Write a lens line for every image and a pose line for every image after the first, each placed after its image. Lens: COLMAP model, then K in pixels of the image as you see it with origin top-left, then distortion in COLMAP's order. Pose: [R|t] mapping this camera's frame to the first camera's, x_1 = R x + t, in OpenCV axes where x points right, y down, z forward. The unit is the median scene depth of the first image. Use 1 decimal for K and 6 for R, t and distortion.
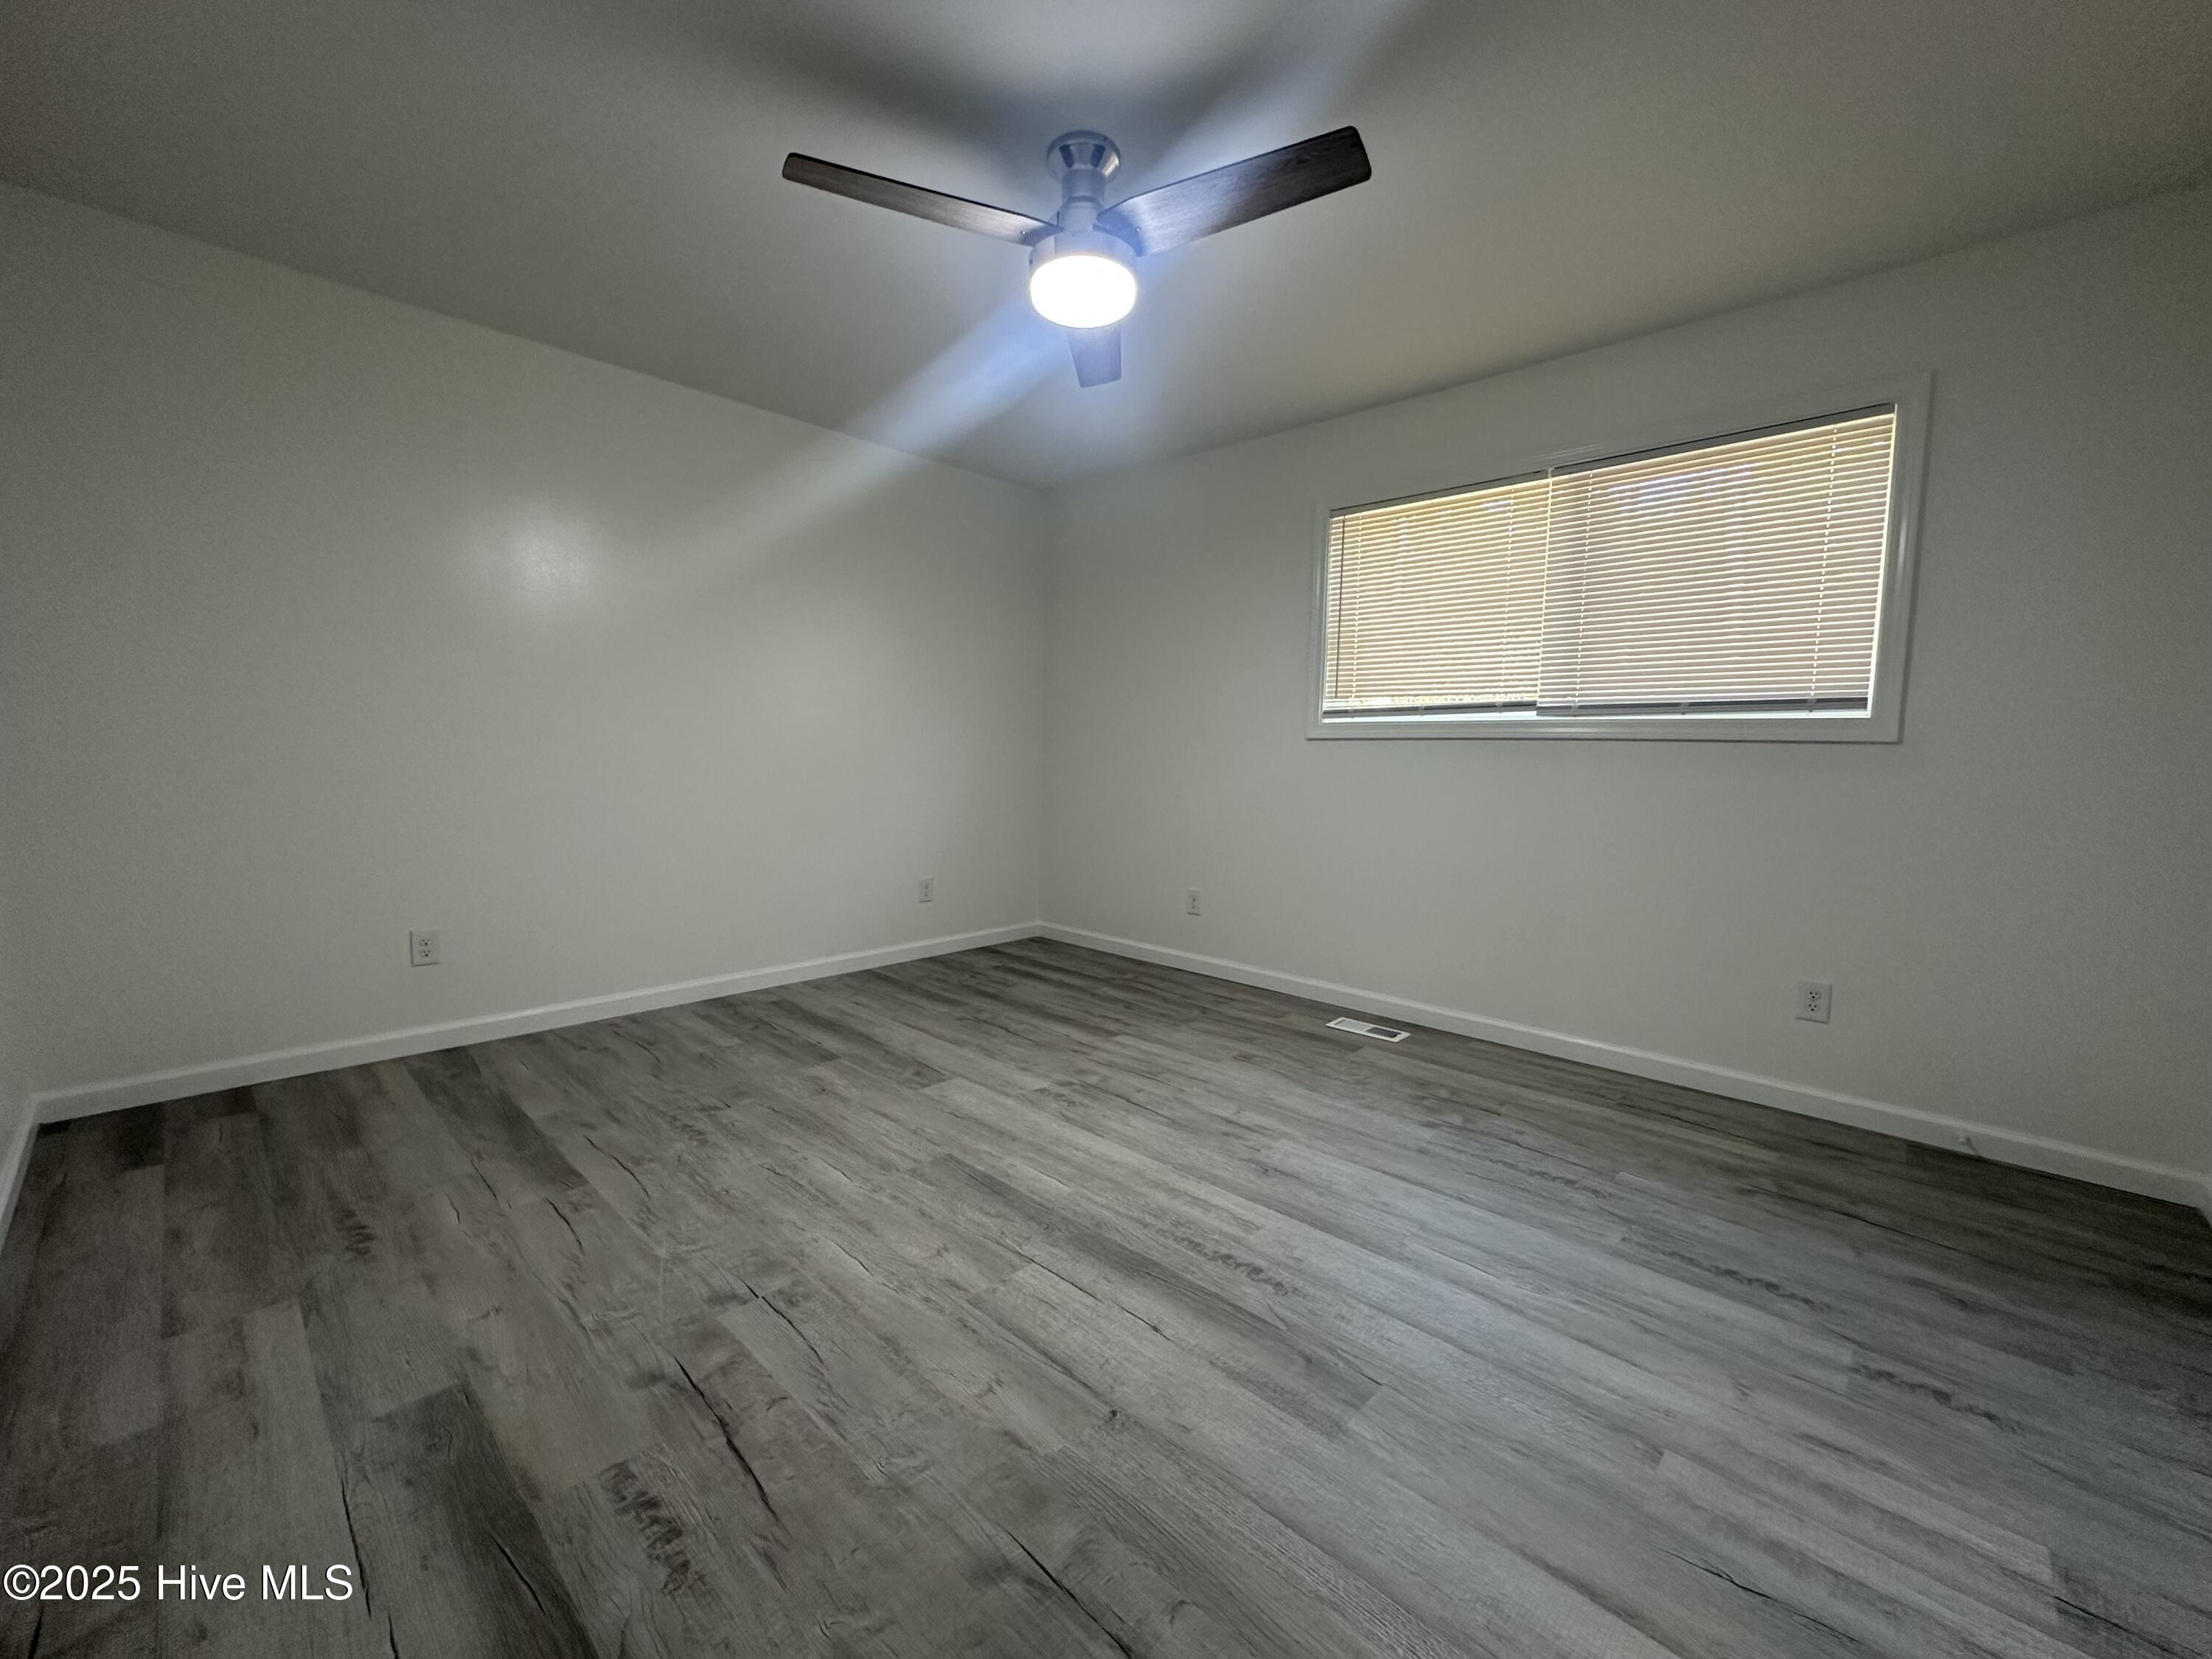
lens RADIAL K [[882.6, 0, 1106.0], [0, 882.6, 829.5], [0, 0, 1]] dist [0.000762, -0.000006]
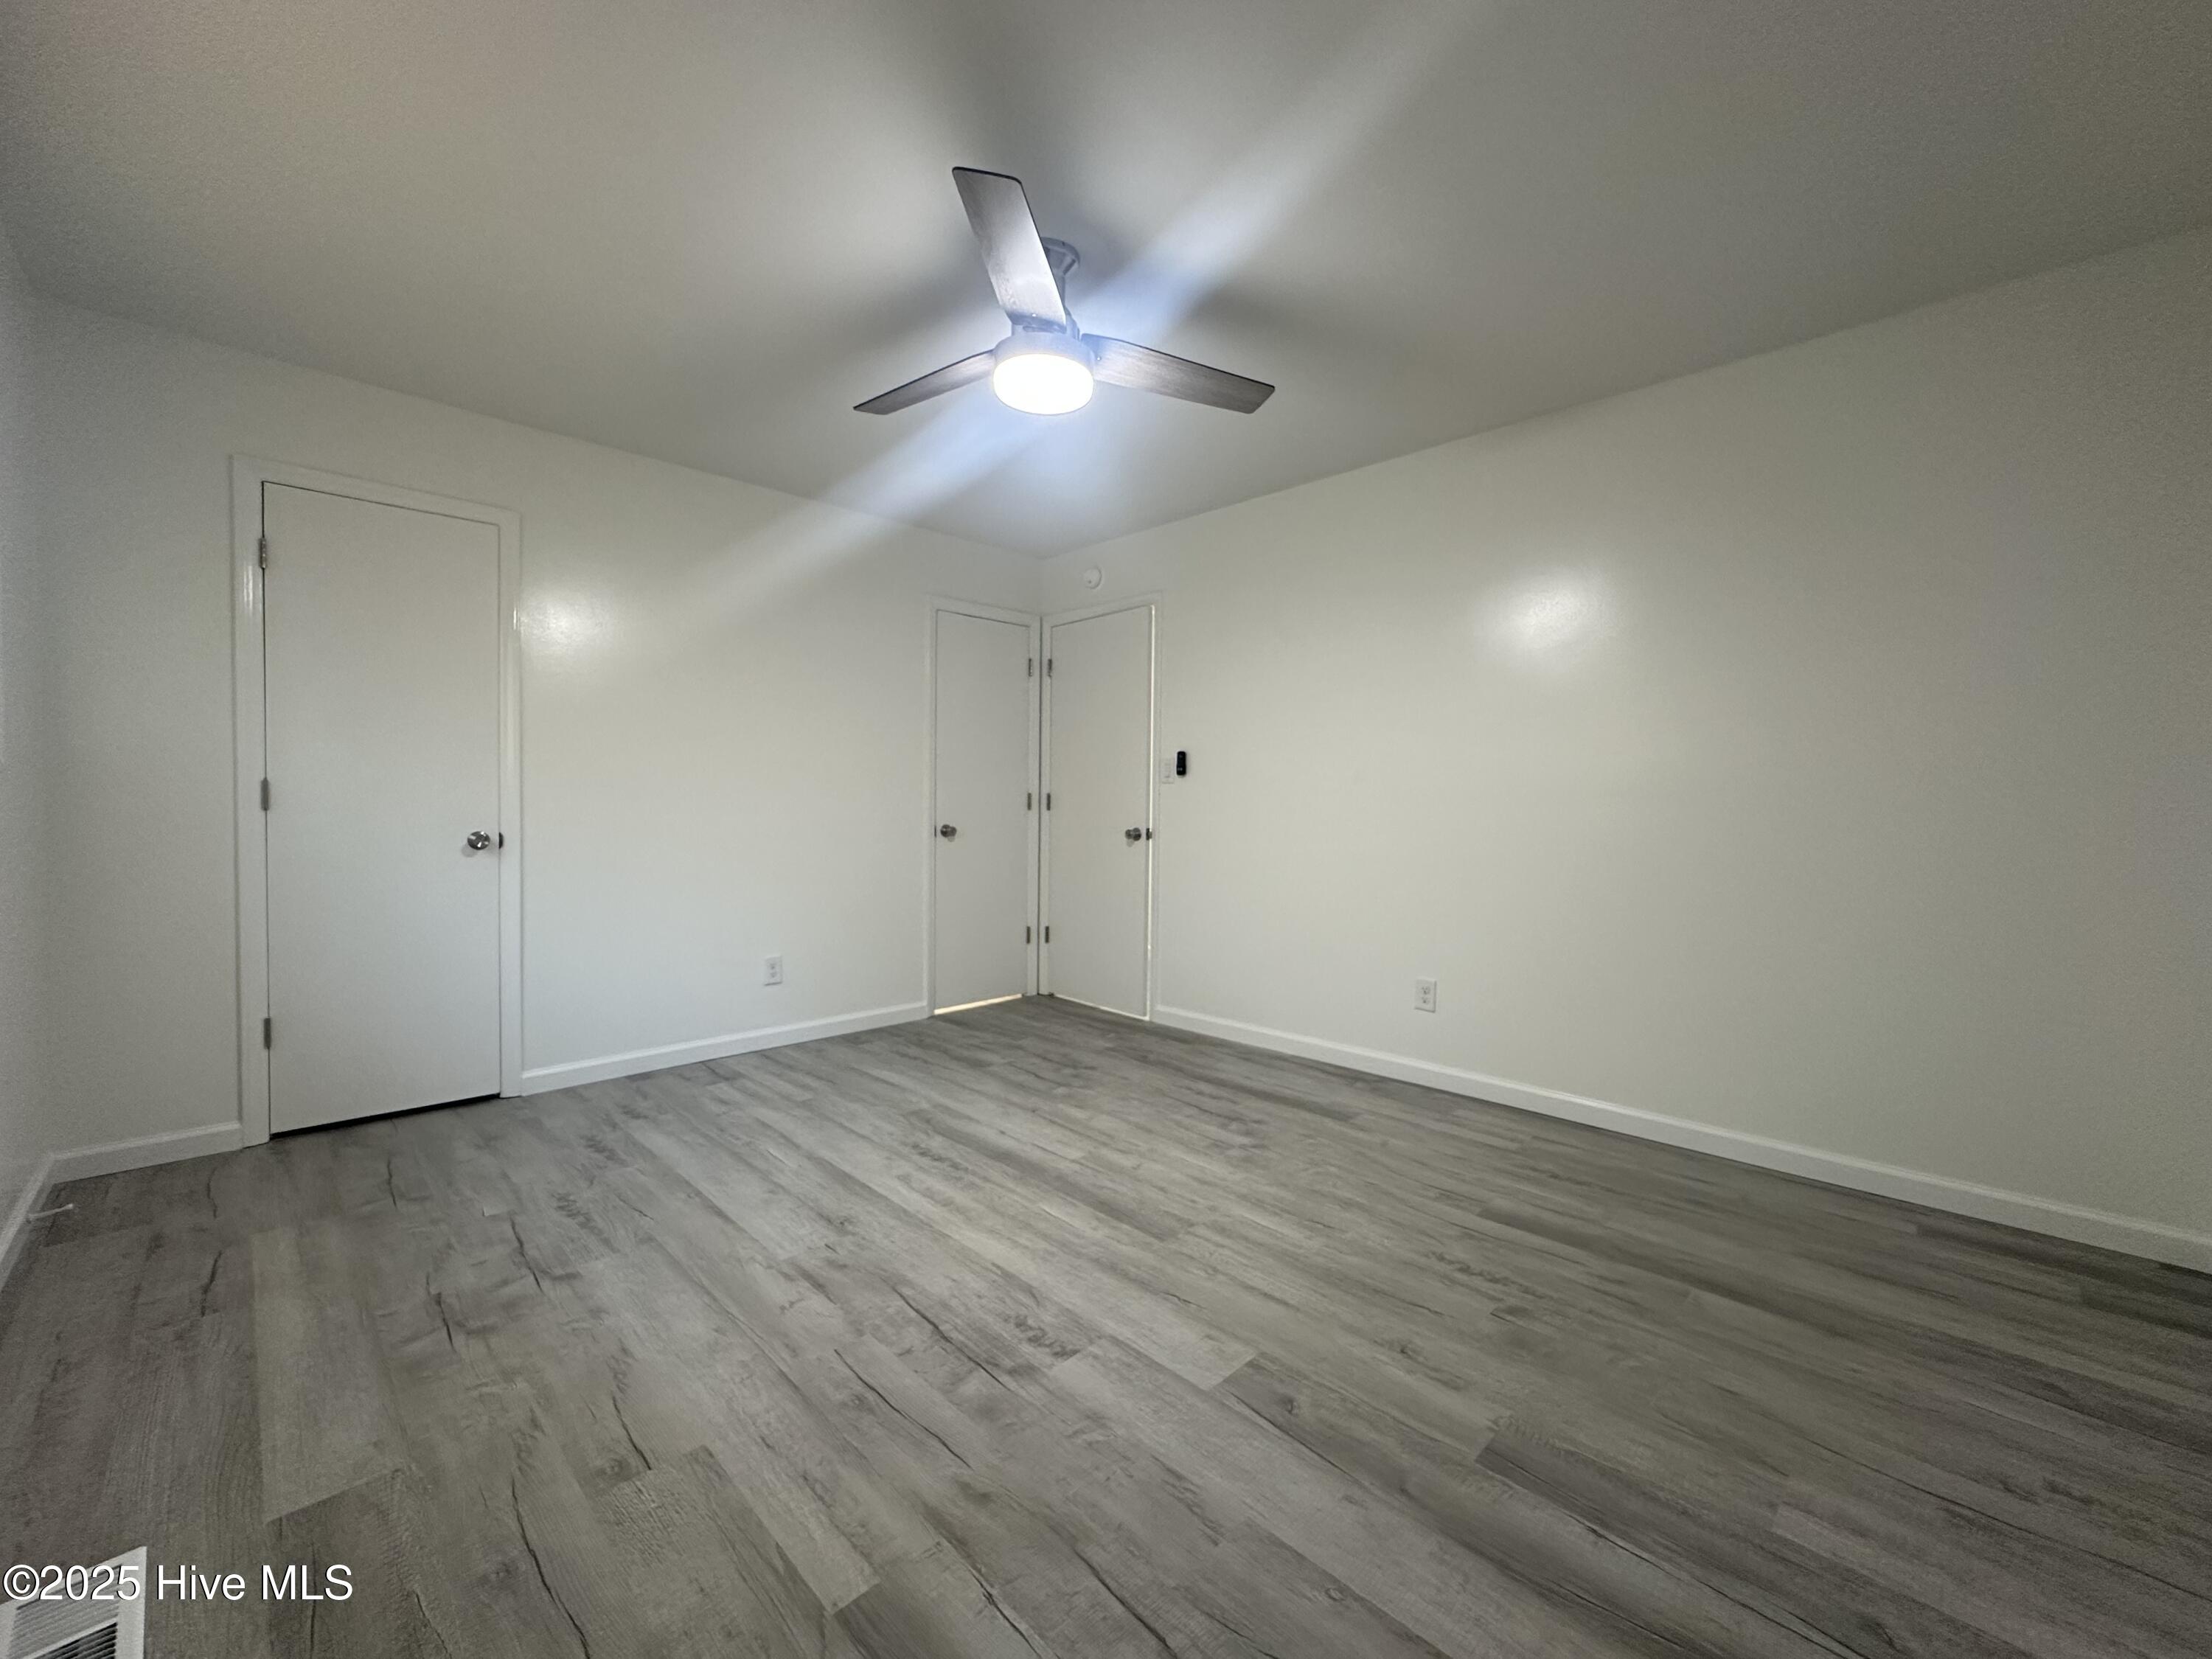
lens RADIAL K [[882.6, 0, 1106.0], [0, 882.6, 829.5], [0, 0, 1]] dist [0.000762, -0.000006]
pose [[-0.999184, -0.027330, 0.029740, -0.134372], [-0.023603, 0.992595, 0.119159, -0.181532], [-0.032776, 0.118360, -0.992430, 1.902459]]
